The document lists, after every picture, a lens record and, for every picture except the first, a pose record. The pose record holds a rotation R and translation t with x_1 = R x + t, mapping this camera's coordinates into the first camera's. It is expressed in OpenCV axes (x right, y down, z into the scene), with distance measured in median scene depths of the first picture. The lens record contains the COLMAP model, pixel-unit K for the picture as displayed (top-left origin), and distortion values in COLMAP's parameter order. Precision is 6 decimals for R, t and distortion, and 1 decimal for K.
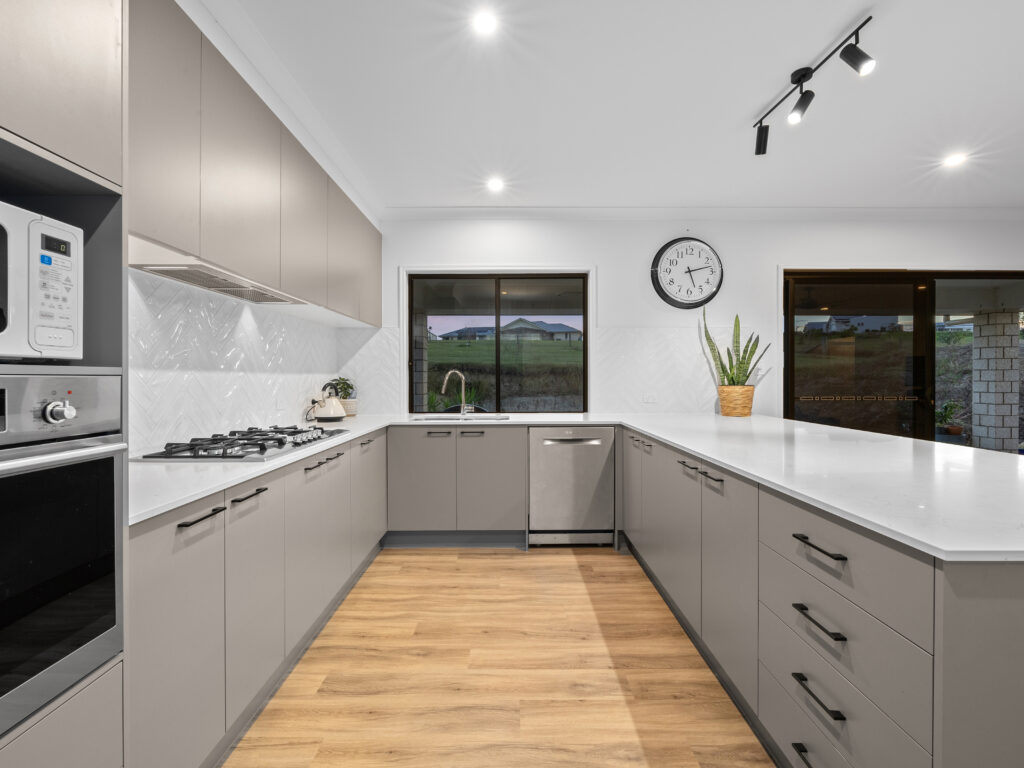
lens RADIAL K [[469.9, 0, 512.0], [0, 469.9, 384.0], [0, 0, 1]] dist [0.000607, 0.000012]
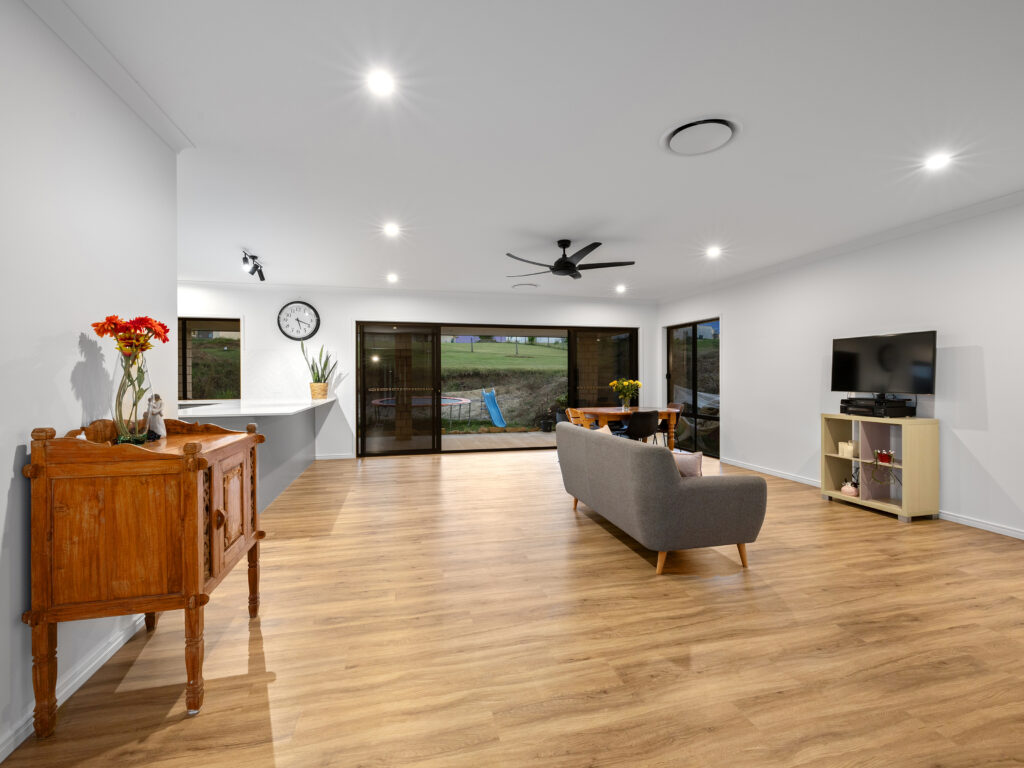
lens RADIAL K [[444.9, 0, 516.5], [0, 444.9, 382.2], [0, 0, 1]] dist [0.000620, 0.000030]
pose [[0.973230, -0.003301, 0.229808, 0.808257], [0.004173, 0.999986, -0.003311, 0.010374], [-0.229794, 0.004181, 0.973230, -0.883495]]
